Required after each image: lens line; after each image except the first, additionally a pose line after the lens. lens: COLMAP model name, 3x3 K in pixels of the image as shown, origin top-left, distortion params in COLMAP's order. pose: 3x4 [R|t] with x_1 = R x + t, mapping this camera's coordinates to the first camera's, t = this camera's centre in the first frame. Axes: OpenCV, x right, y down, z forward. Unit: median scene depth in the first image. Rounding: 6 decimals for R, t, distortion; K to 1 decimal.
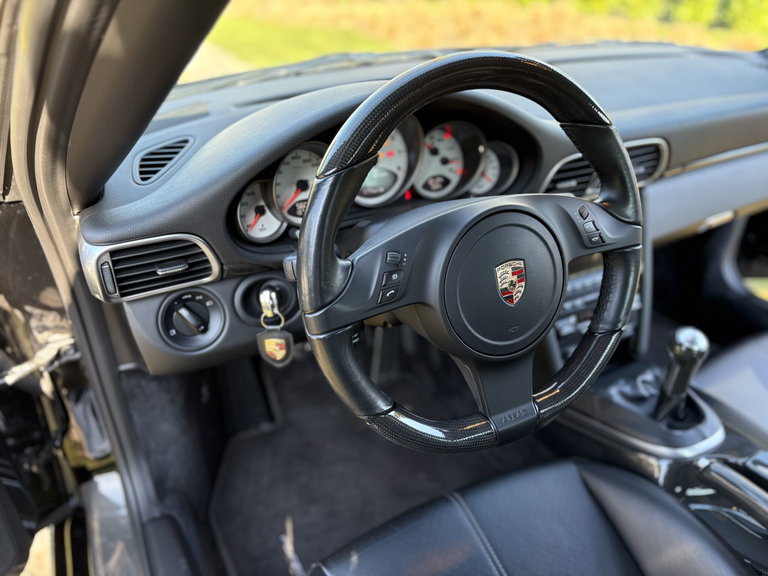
lens RADIAL K [[580.0, 0, 385.5], [0, 580.0, 287.8], [0, 0, 1]] dist [0.034164, -0.024832]
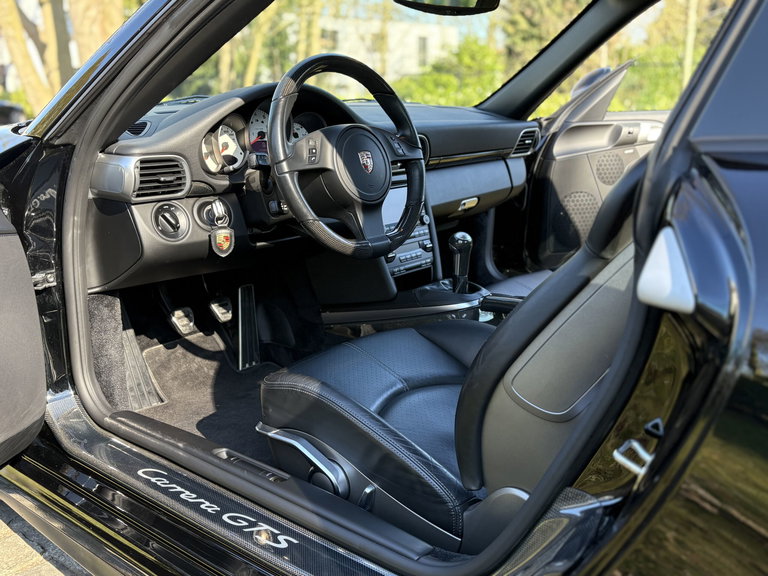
lens RADIAL K [[765.7, 0, 388.4], [0, 765.7, 287.6], [0, 0, 1]] dist [0.023419, 0.000000]
pose [[0.927519, -0.088493, 0.363149, -0.548708], [0.184393, 0.953446, -0.238622, 0.815024], [-0.325126, 0.288289, 0.900657, -0.977846]]
